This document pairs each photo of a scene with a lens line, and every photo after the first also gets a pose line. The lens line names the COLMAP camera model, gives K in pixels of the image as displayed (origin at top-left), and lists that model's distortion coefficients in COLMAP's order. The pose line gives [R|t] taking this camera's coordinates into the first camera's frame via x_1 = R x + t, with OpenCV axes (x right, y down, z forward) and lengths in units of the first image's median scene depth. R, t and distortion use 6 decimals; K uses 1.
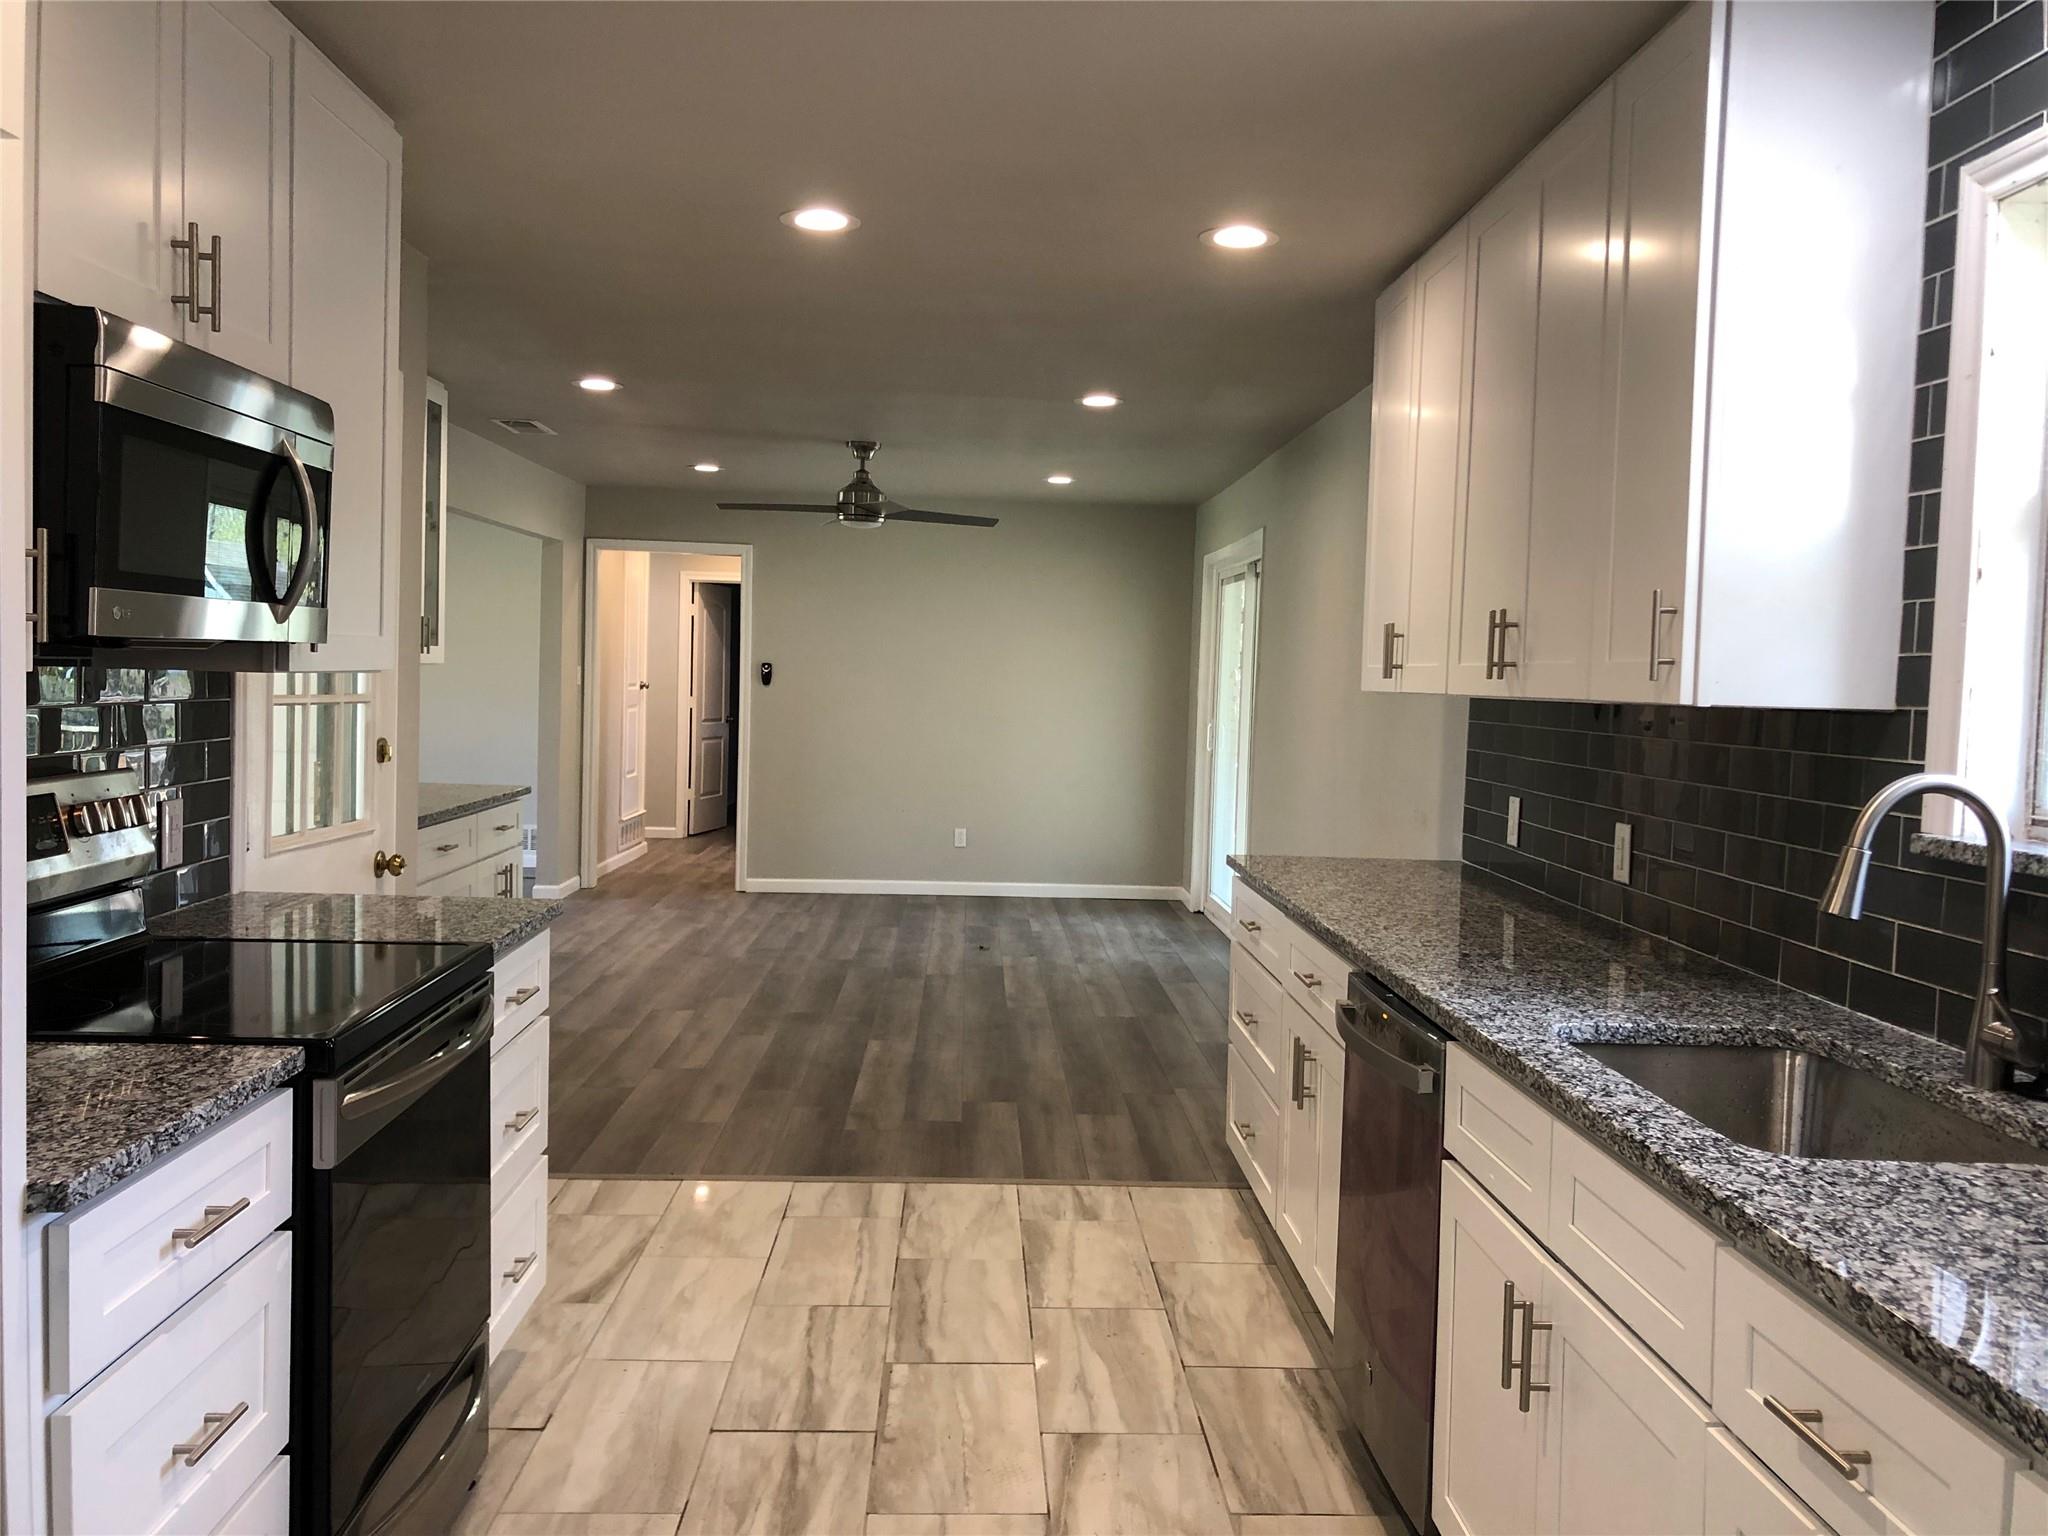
lens RADIAL K [[1703.8, 0, 1033.4], [0, 1703.8, 762.6], [0, 0, 1]] dist [0.167555, -0.279694]
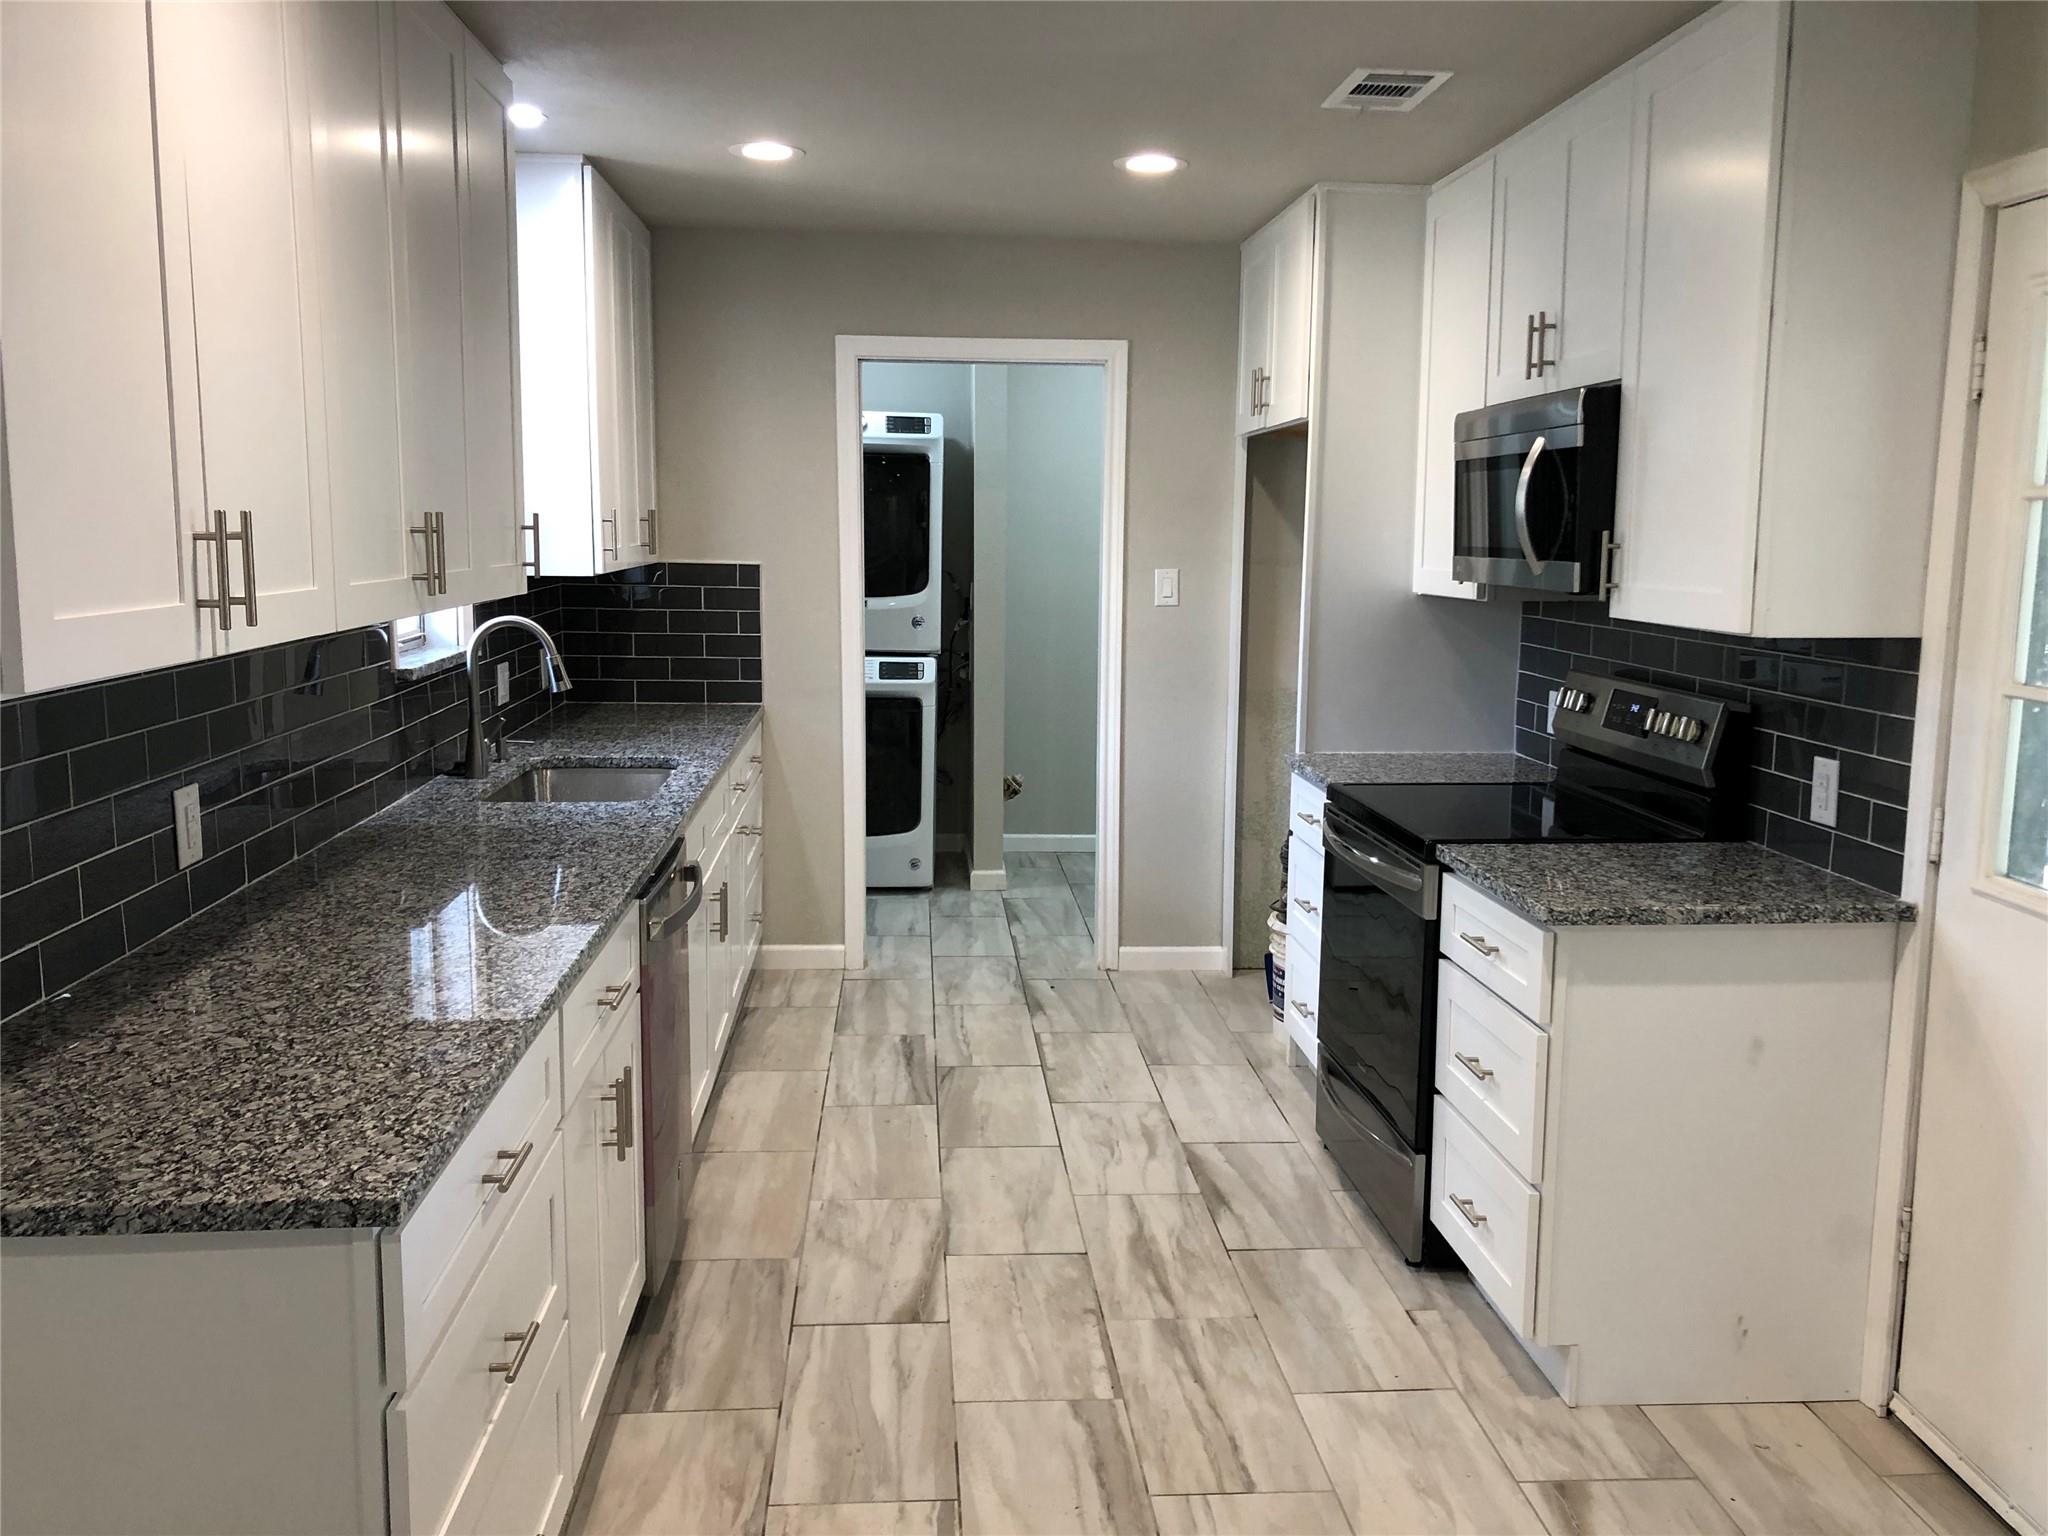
lens RADIAL K [[1703.8, 0, 1033.4], [0, 1703.8, 762.6], [0, 0, 1]] dist [0.167555, -0.279694]
pose [[-0.998589, -0.031691, -0.042610, 0.007987], [-0.039232, 0.981044, 0.189770, -0.137170], [0.035788, 0.191174, -0.980904, 1.811150]]
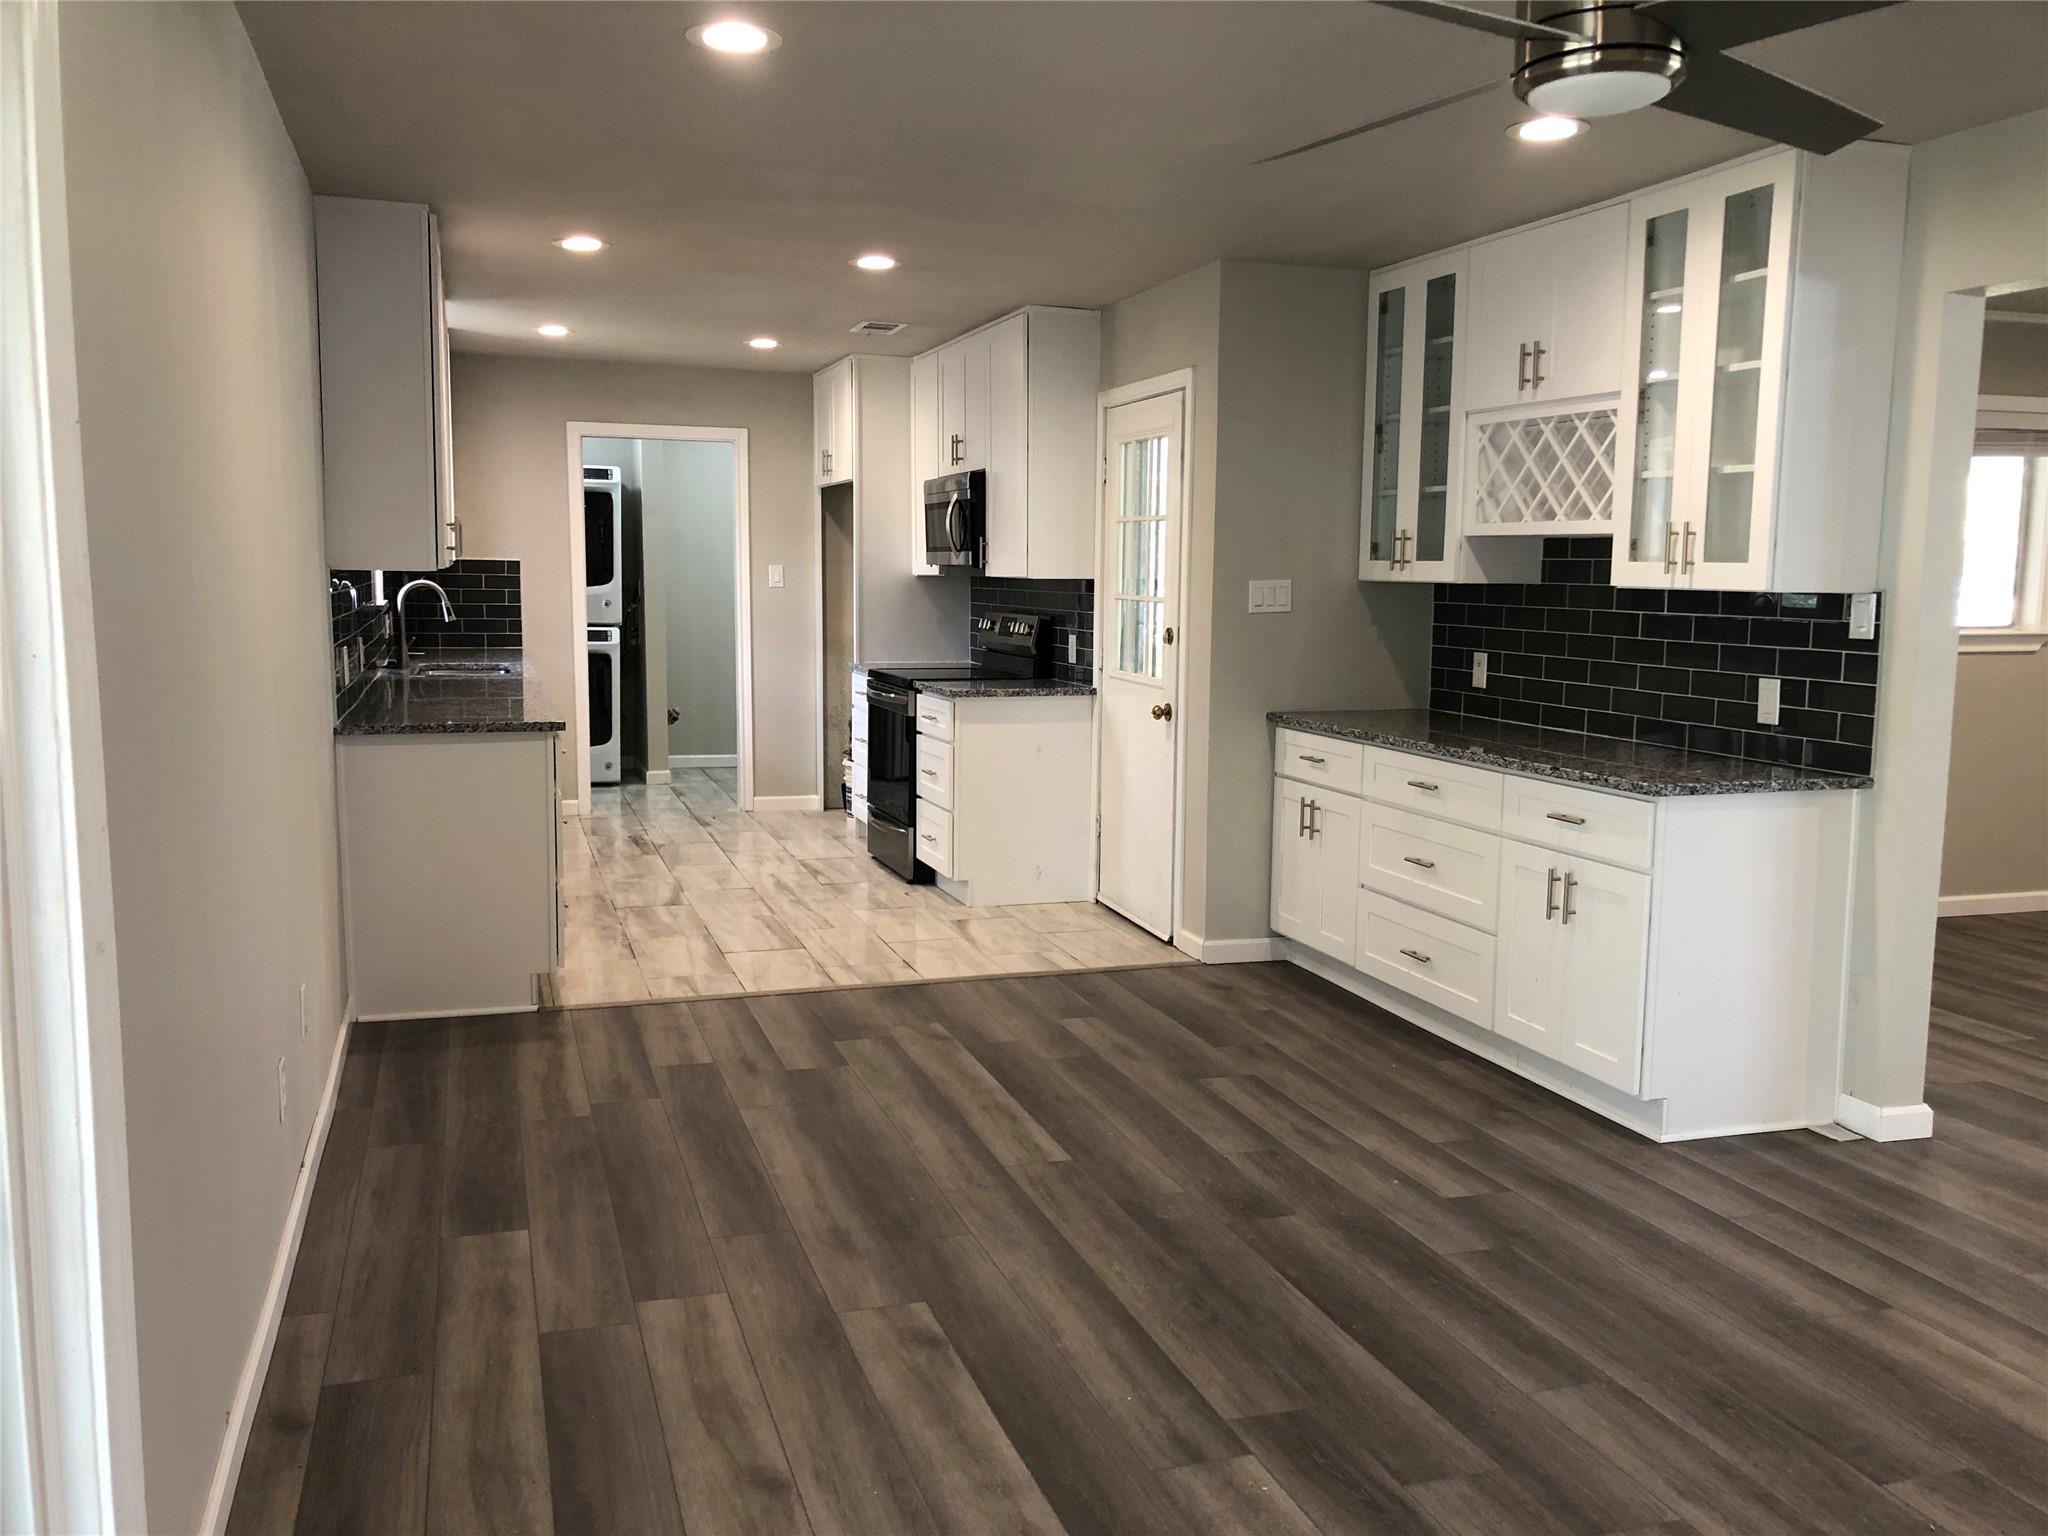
lens RADIAL K [[1703.8, 0, 1033.4], [0, 1703.8, 762.6], [0, 0, 1]] dist [0.167555, -0.279694]
pose [[-0.960893, -0.005270, -0.276869, 0.178751], [-0.050840, 0.986182, 0.157672, -0.154902], [0.272212, 0.165581, -0.947884, 2.939765]]
